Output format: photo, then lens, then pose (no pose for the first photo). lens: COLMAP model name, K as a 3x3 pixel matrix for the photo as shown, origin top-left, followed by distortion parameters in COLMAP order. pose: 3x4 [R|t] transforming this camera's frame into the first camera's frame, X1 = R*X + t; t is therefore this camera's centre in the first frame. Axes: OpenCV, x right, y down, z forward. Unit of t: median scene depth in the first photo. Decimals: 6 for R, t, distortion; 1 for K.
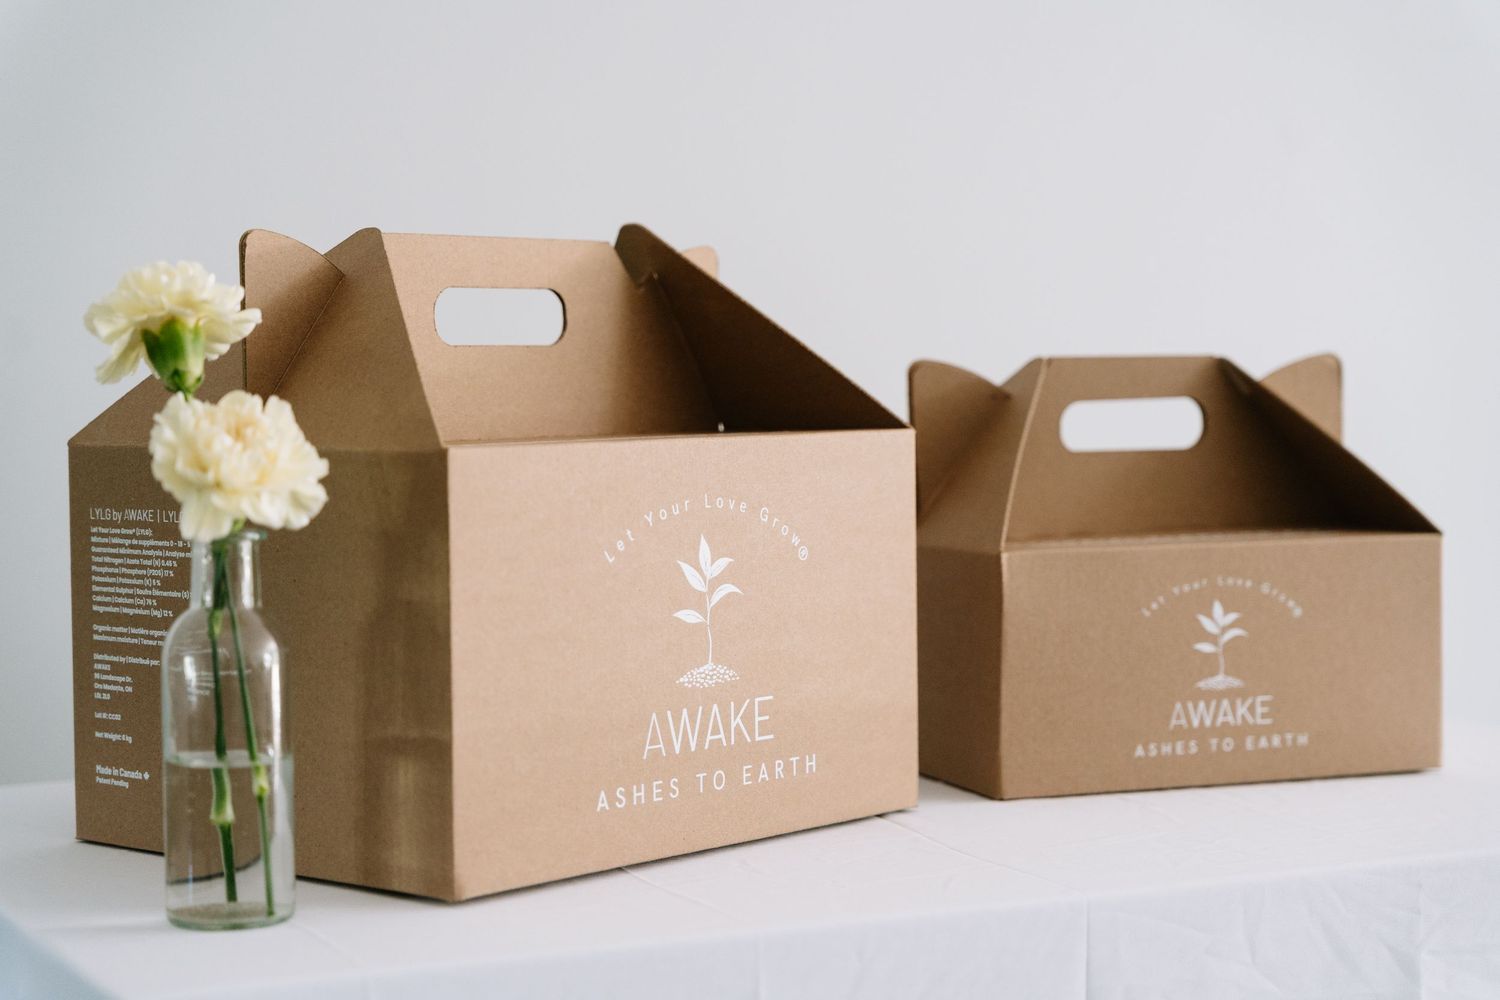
lens RADIAL K [[2816.4, 0, 749.9], [0, 2816.4, 499.3], [0, 0, 1]] dist [0.051115, 0.000000]
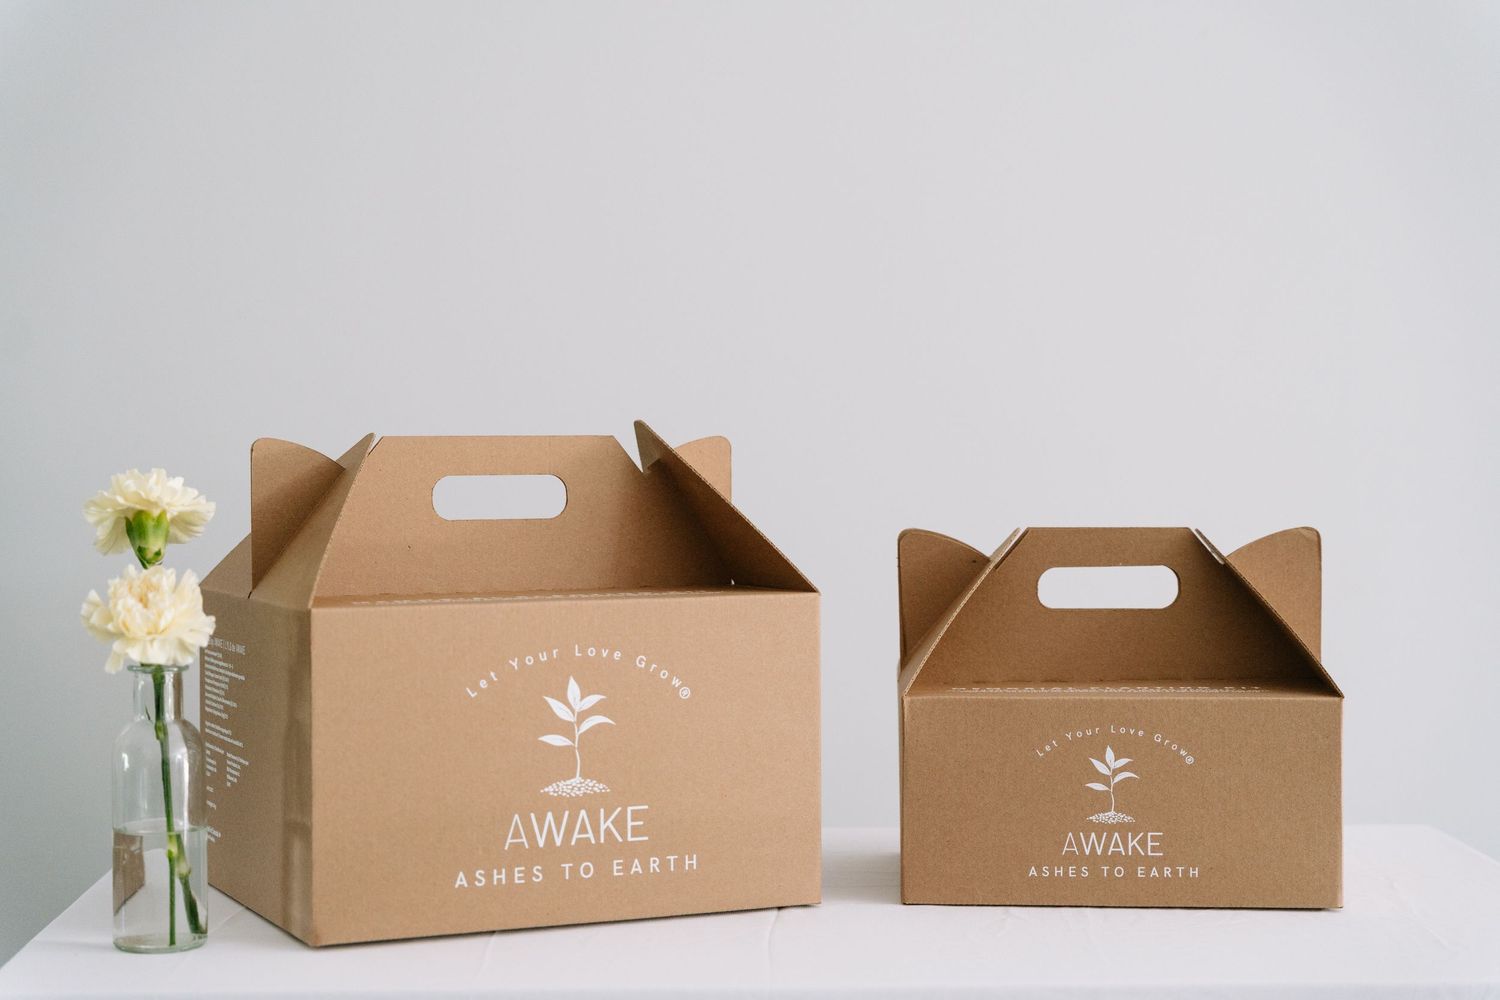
lens RADIAL K [[2727.4, 0, 749.9], [0, 2727.4, 498.8], [0, 0, 1]] dist [0.077084, 0.000000]
pose [[0.911113, 0.019687, -0.411686, 0.552270], [-0.027234, 0.999551, -0.012472, -0.053677], [0.411256, 0.022576, 0.911240, -0.095954]]
